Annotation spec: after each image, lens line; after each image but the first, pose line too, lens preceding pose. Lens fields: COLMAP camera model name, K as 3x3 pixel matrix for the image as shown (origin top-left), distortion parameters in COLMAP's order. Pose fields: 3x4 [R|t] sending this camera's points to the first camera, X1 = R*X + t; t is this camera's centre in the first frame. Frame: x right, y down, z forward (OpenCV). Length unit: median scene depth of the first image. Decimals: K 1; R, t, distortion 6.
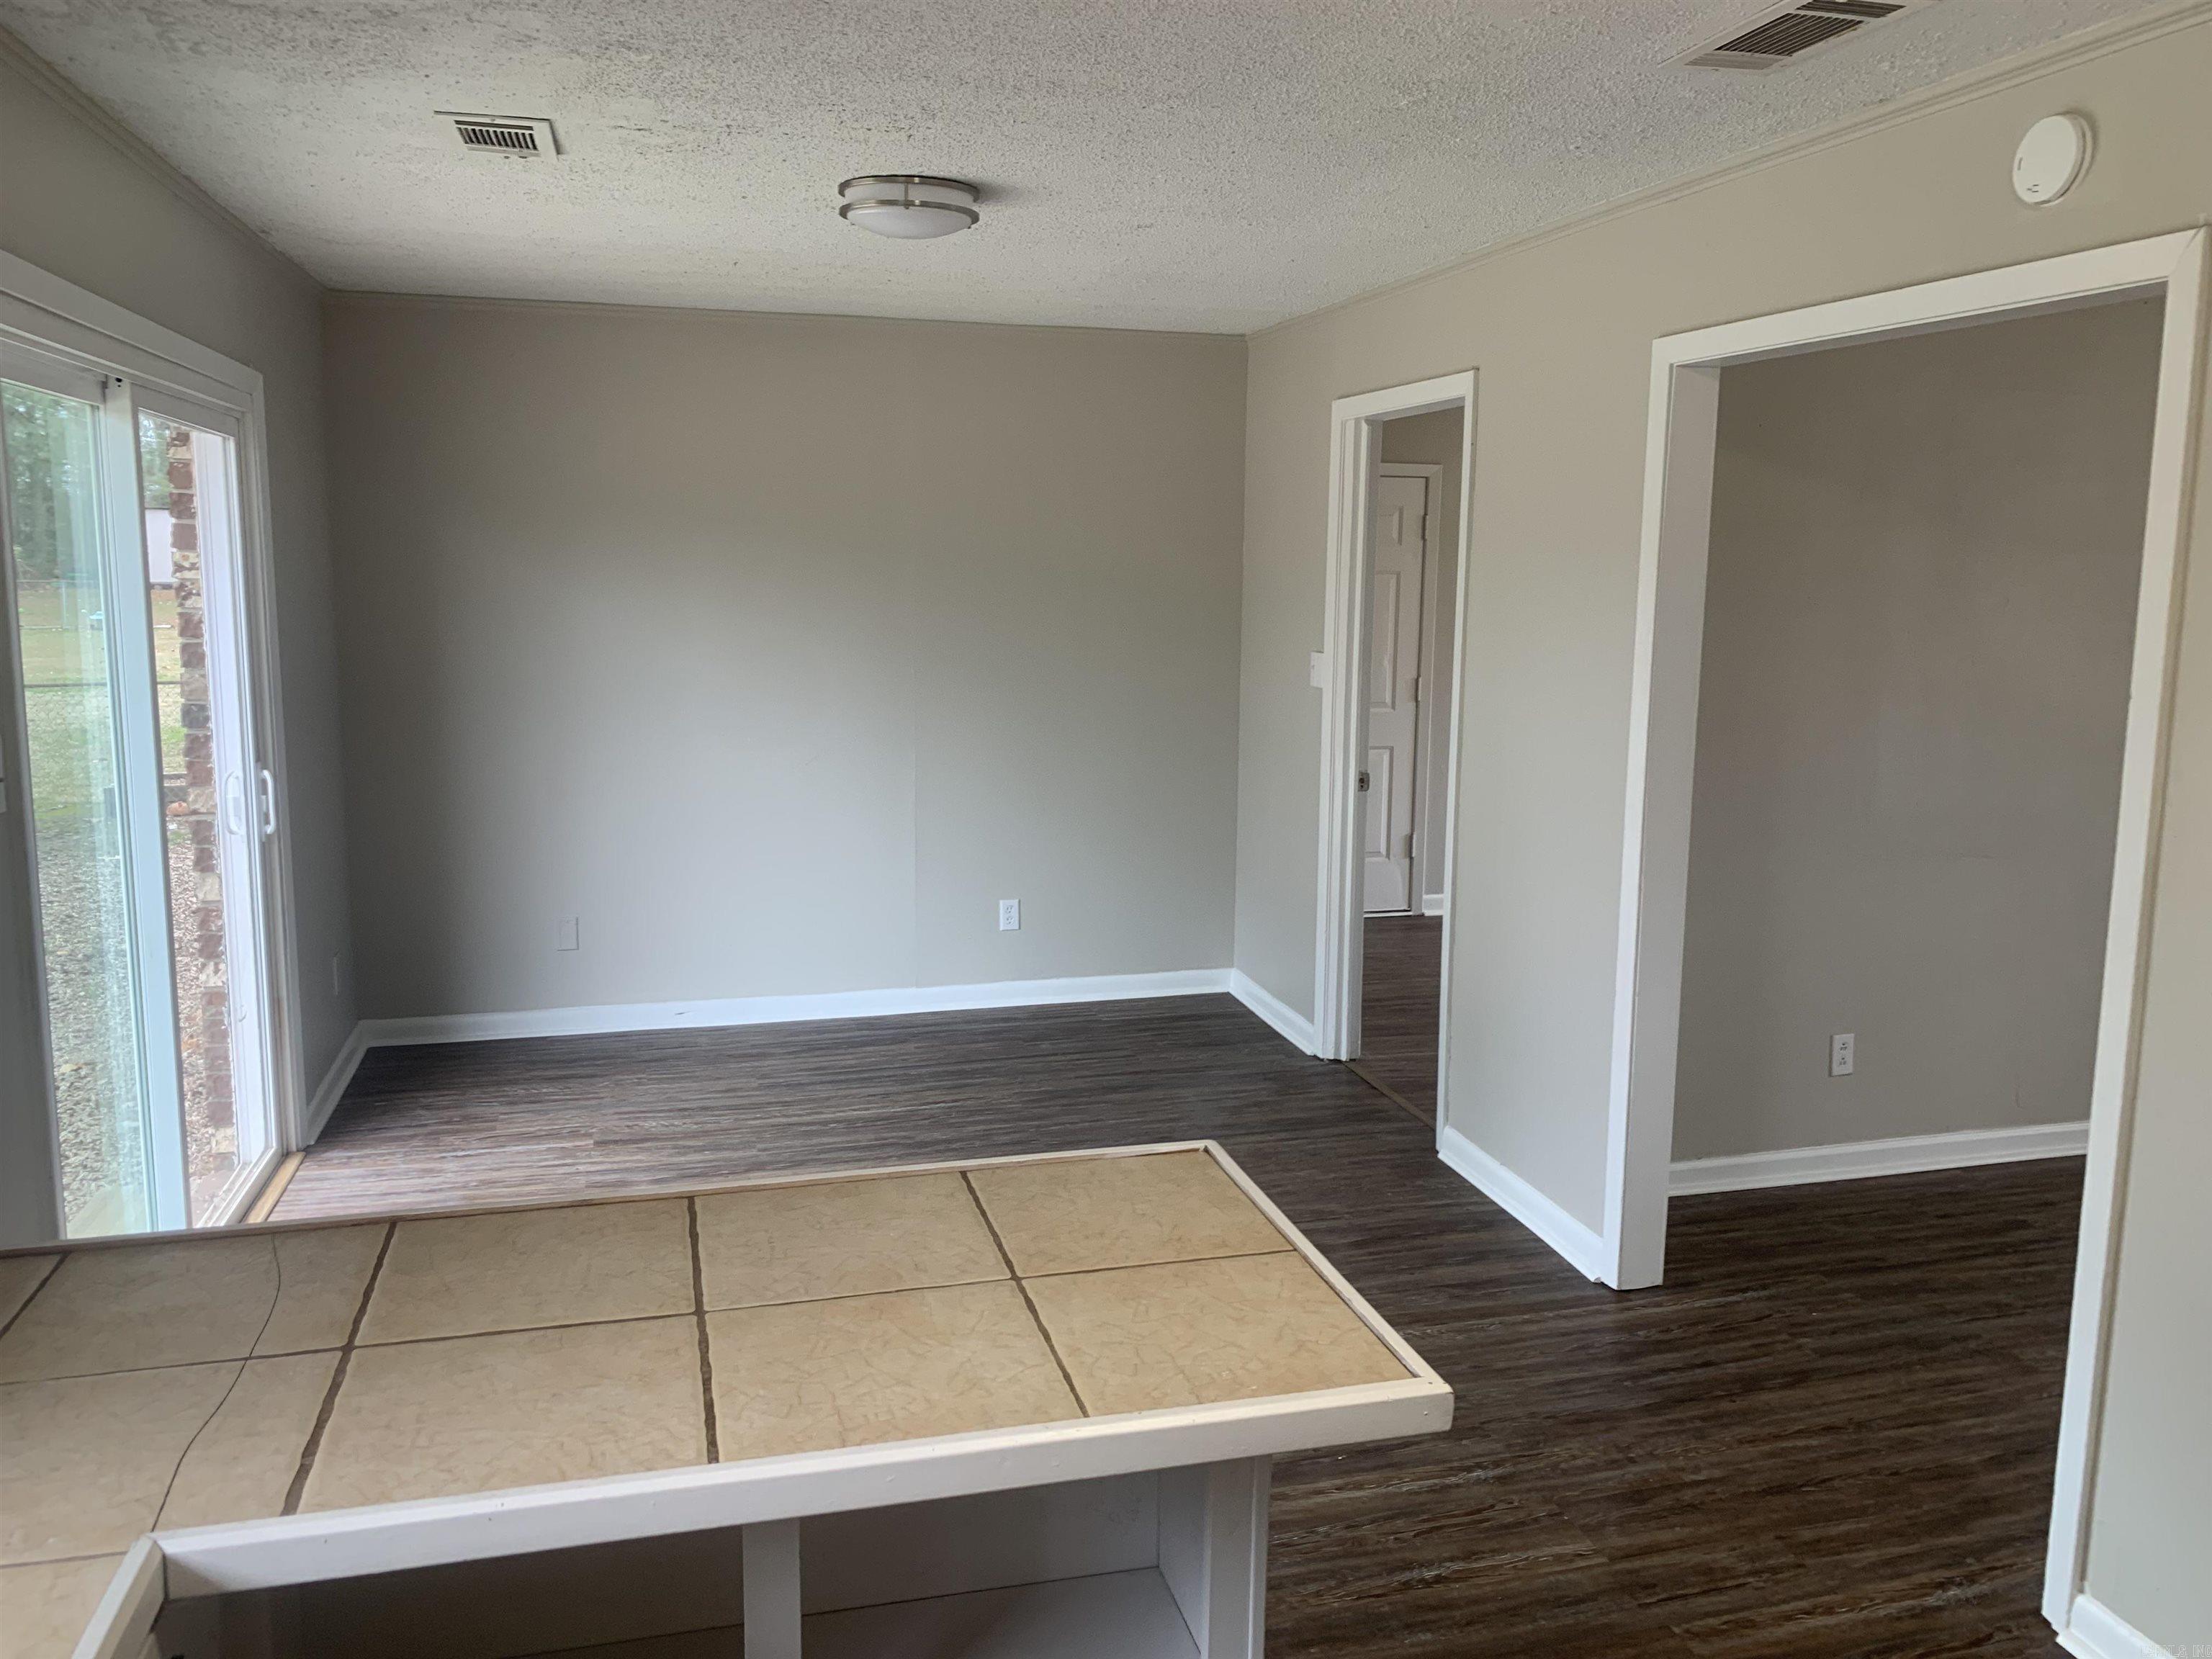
lens RADIAL K [[1697.6, 0, 1111.9], [0, 1697.6, 825.4], [0, 0, 1]] dist [-0.001248, -0.008160]
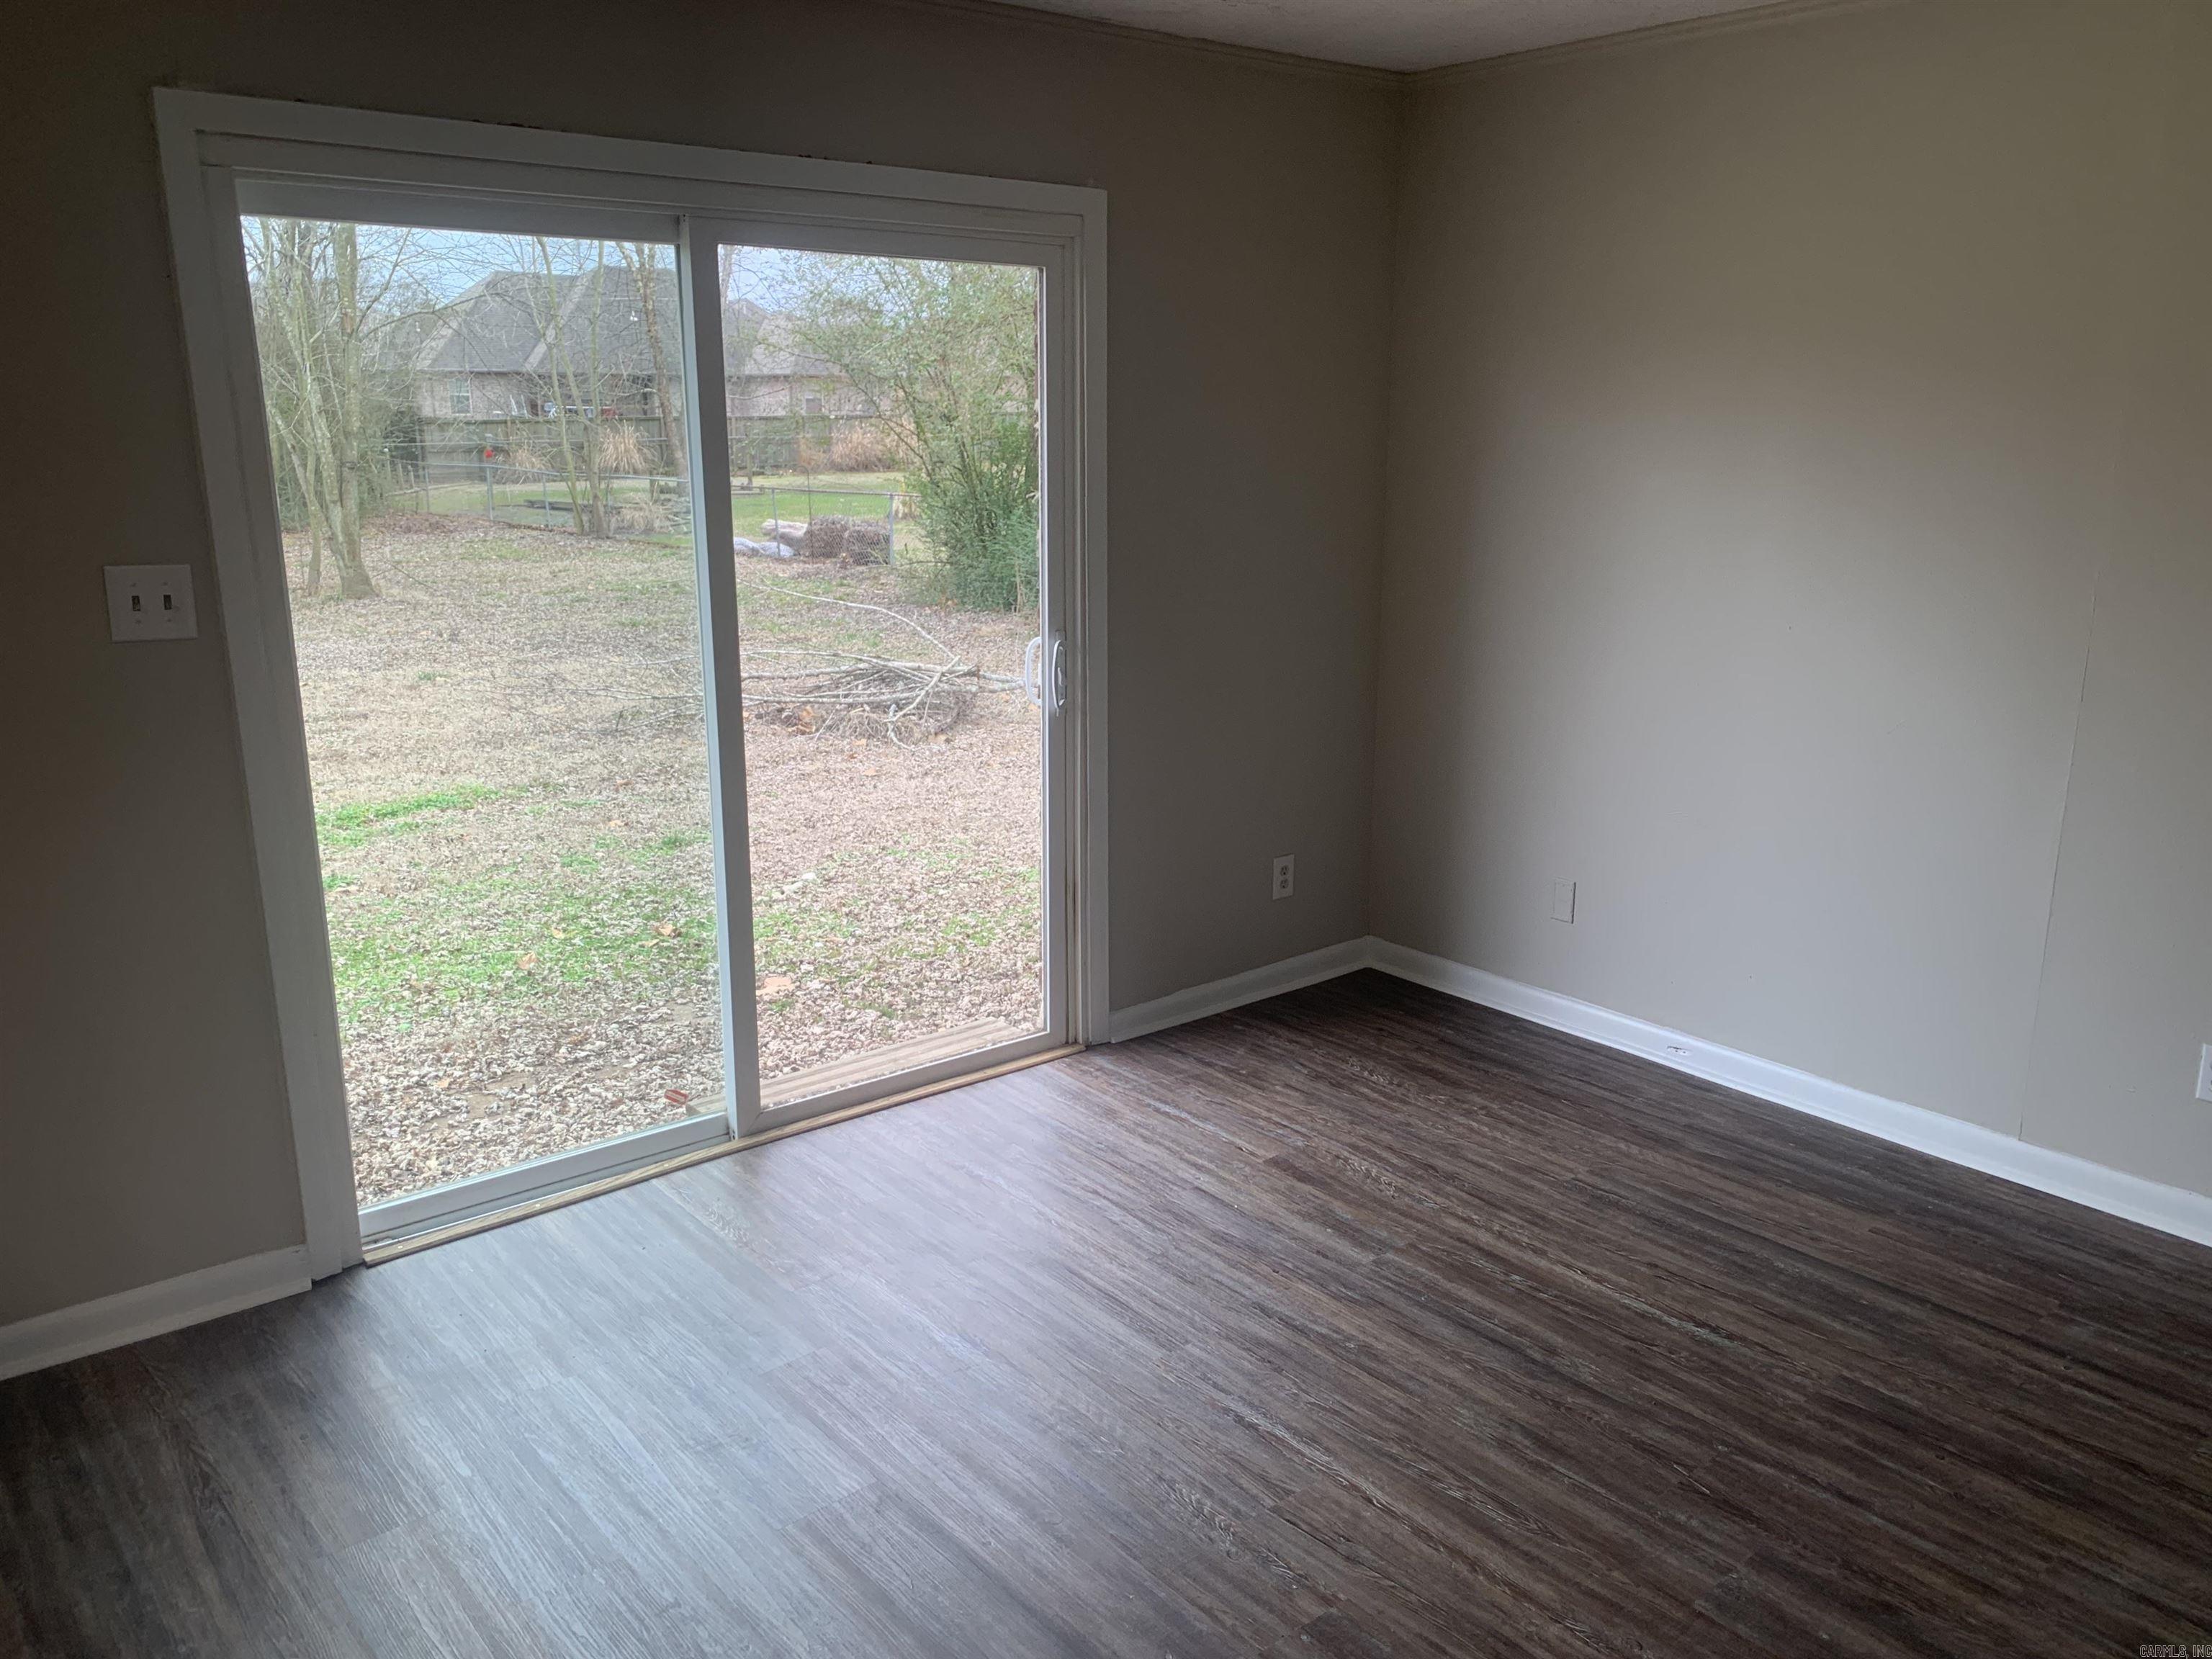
lens RADIAL K [[1697.6, 0, 1105.7], [0, 1697.6, 823.2], [0, 0, 1]] dist [-0.001248, -0.008160]
pose [[0.405070, 0.213314, -0.889053, 0.295553], [-0.136432, 0.975617, 0.171923, -0.079843], [0.904049, 0.051654, 0.424297, 0.532937]]
